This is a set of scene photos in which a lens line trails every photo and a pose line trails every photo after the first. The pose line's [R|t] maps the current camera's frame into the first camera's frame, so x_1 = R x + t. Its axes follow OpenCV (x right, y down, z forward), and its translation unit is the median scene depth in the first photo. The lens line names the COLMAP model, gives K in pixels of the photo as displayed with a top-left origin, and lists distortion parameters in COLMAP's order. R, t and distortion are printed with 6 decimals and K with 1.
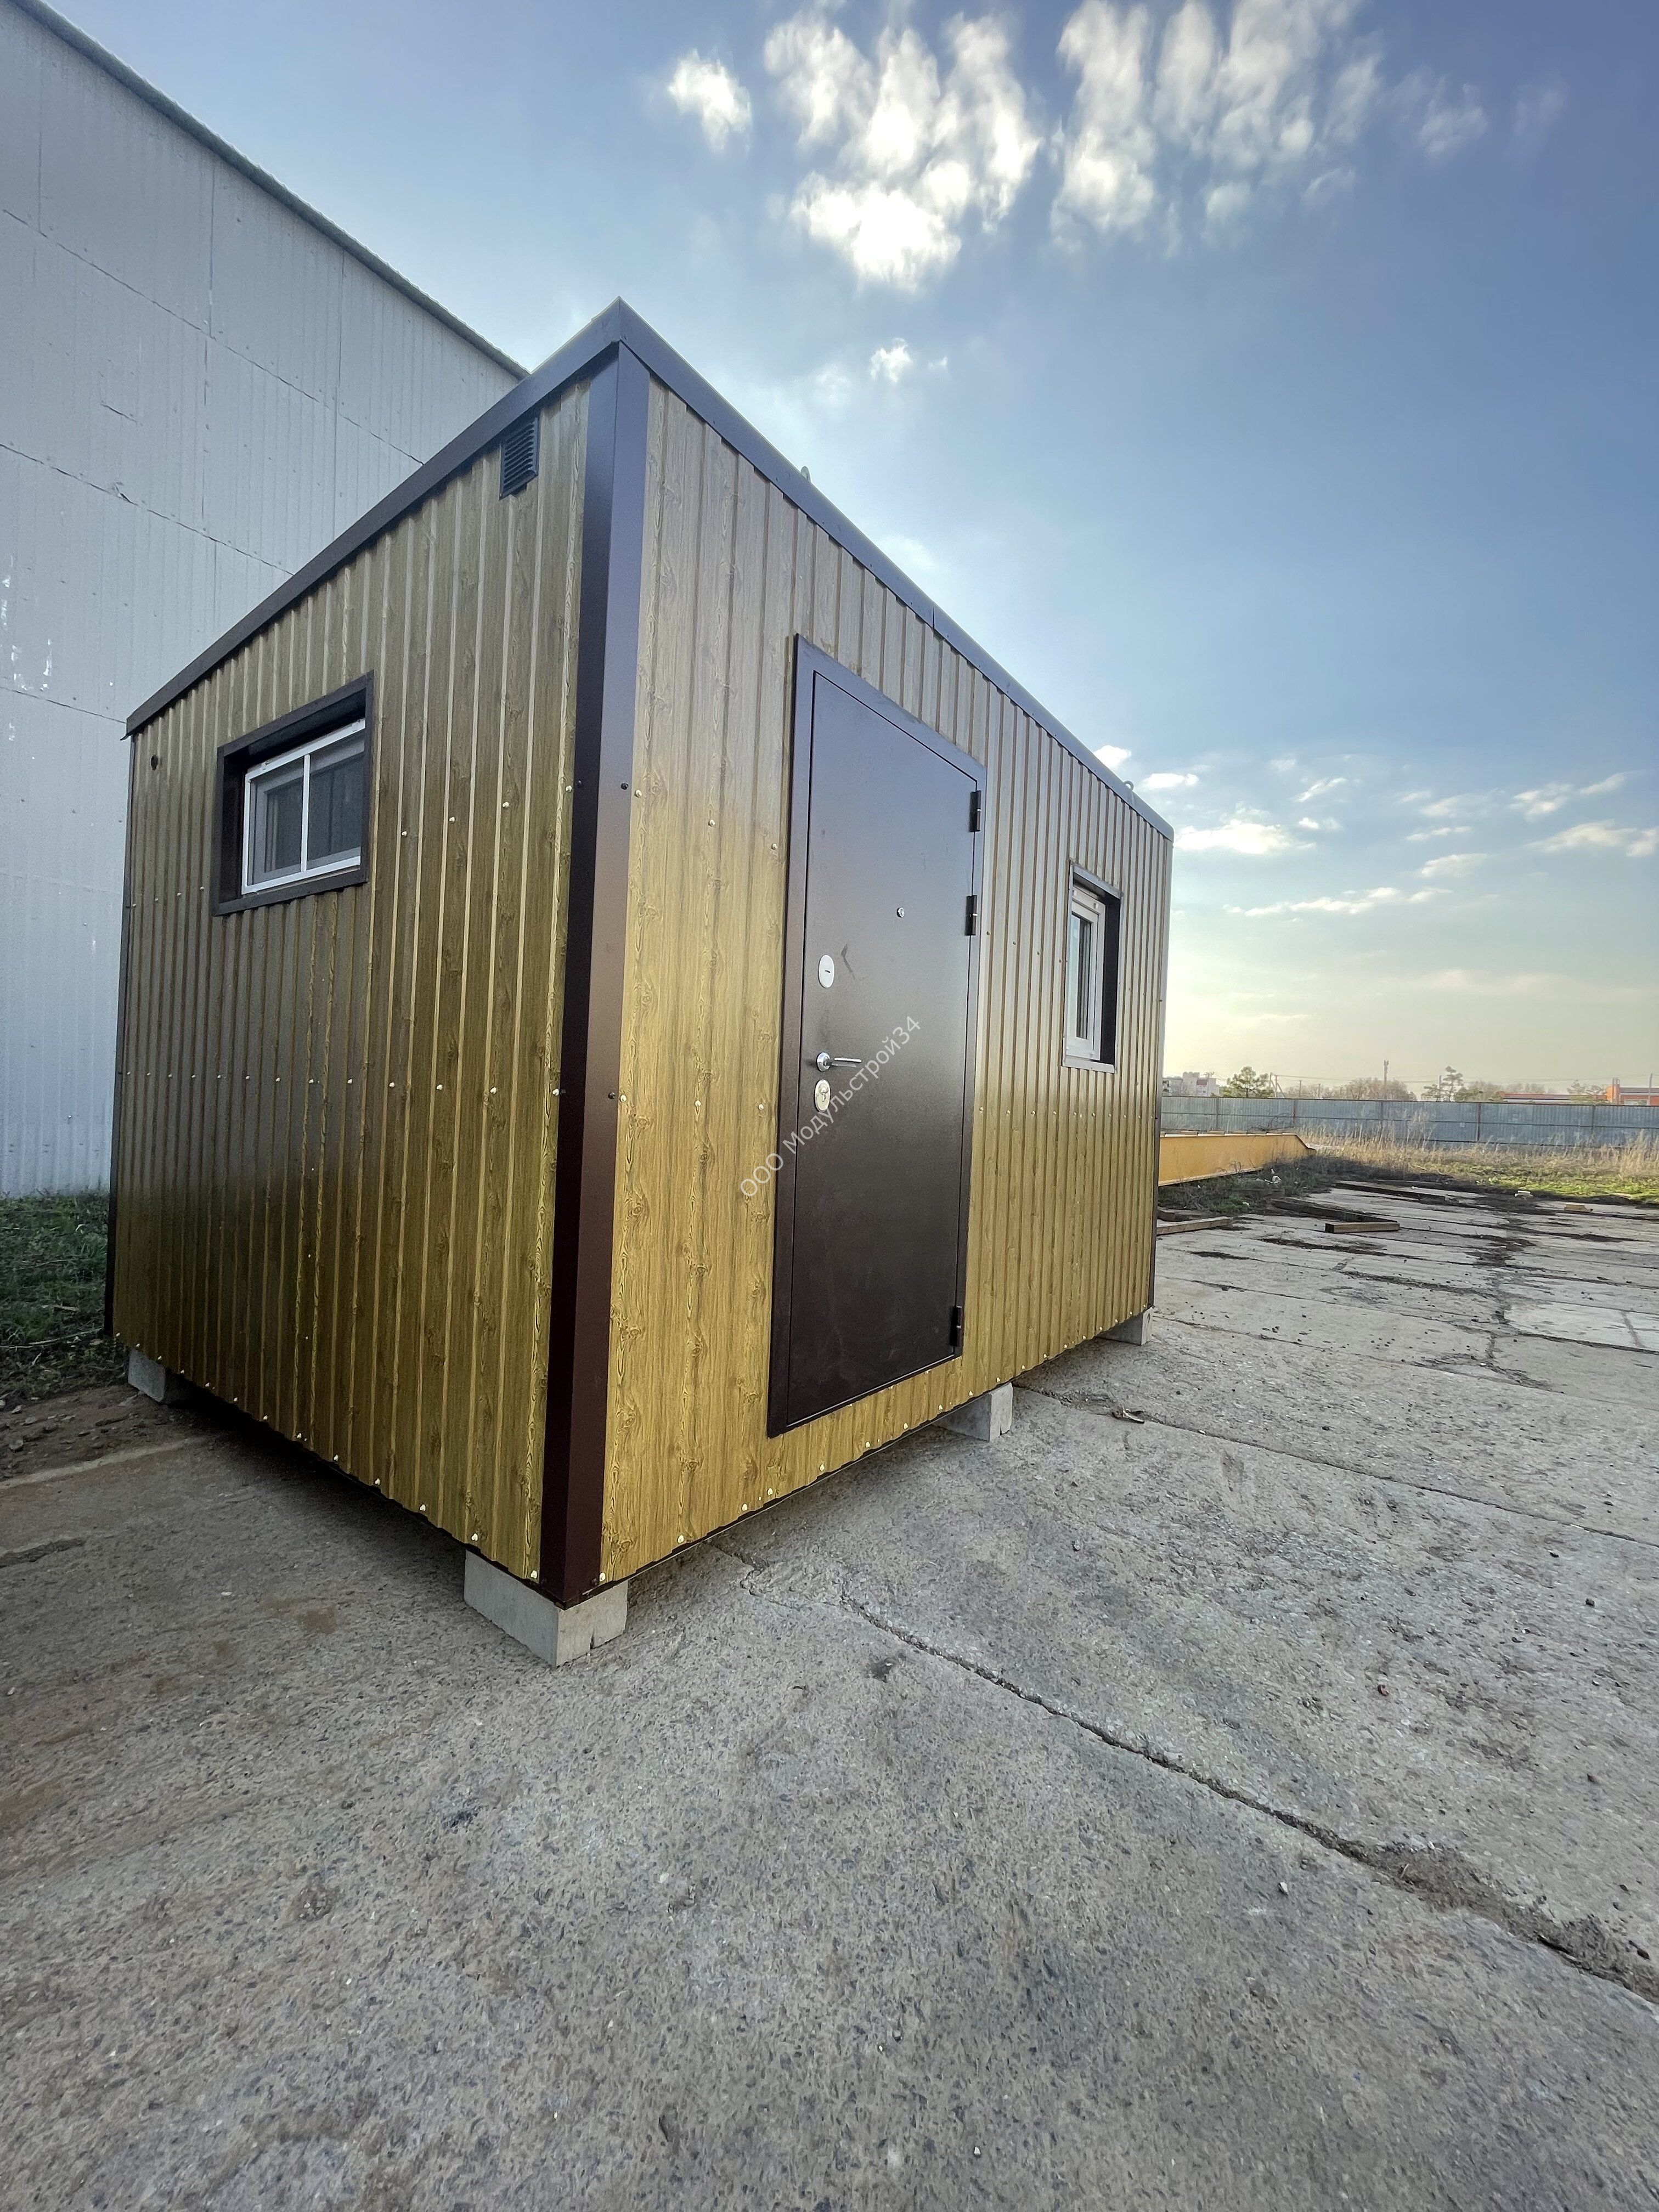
lens RADIAL K [[890.6, 0, 833.7], [0, 890.6, 1102.0], [0, 0, 1]] dist [-0.004840, 0.000345]
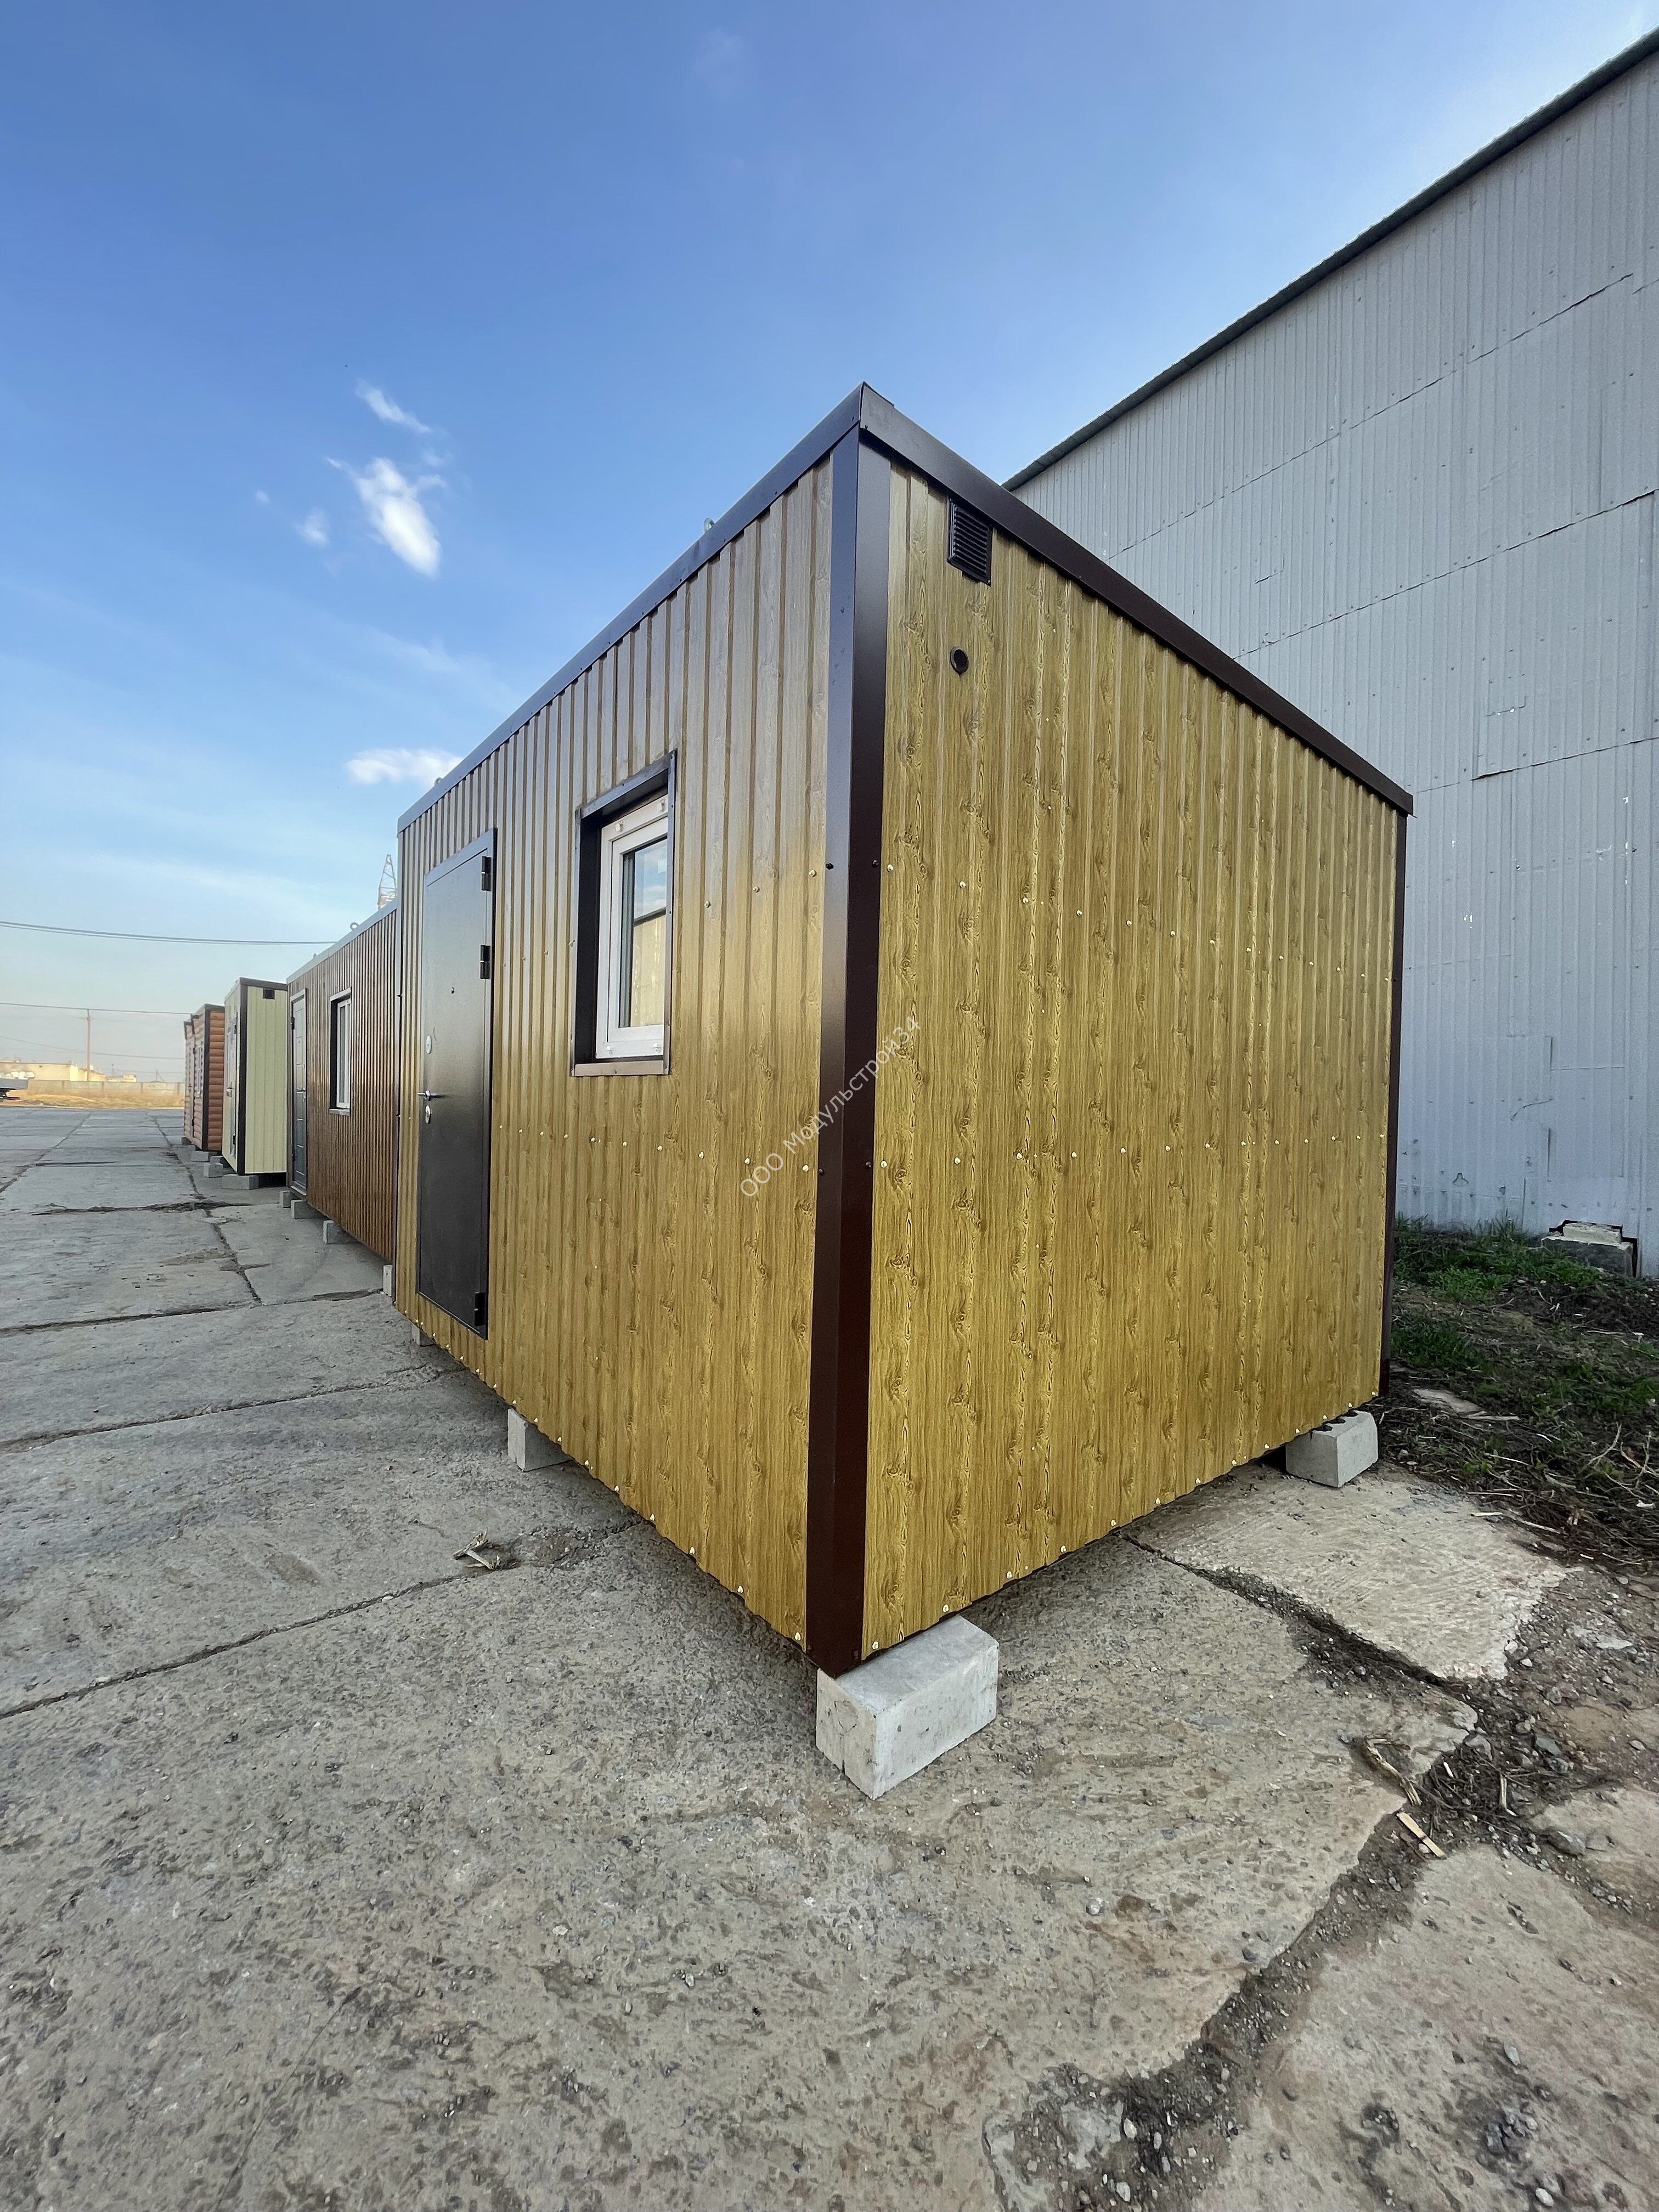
lens RADIAL K [[890.6, 0, 835.3], [0, 890.6, 1101.9], [0, 0, 1]] dist [-0.004840, 0.000345]
pose [[-0.256944, -0.038376, -0.965664, 1.326259], [-0.029576, 0.999055, -0.031834, 0.000030], [0.965974, 0.020381, -0.257837, 1.990063]]
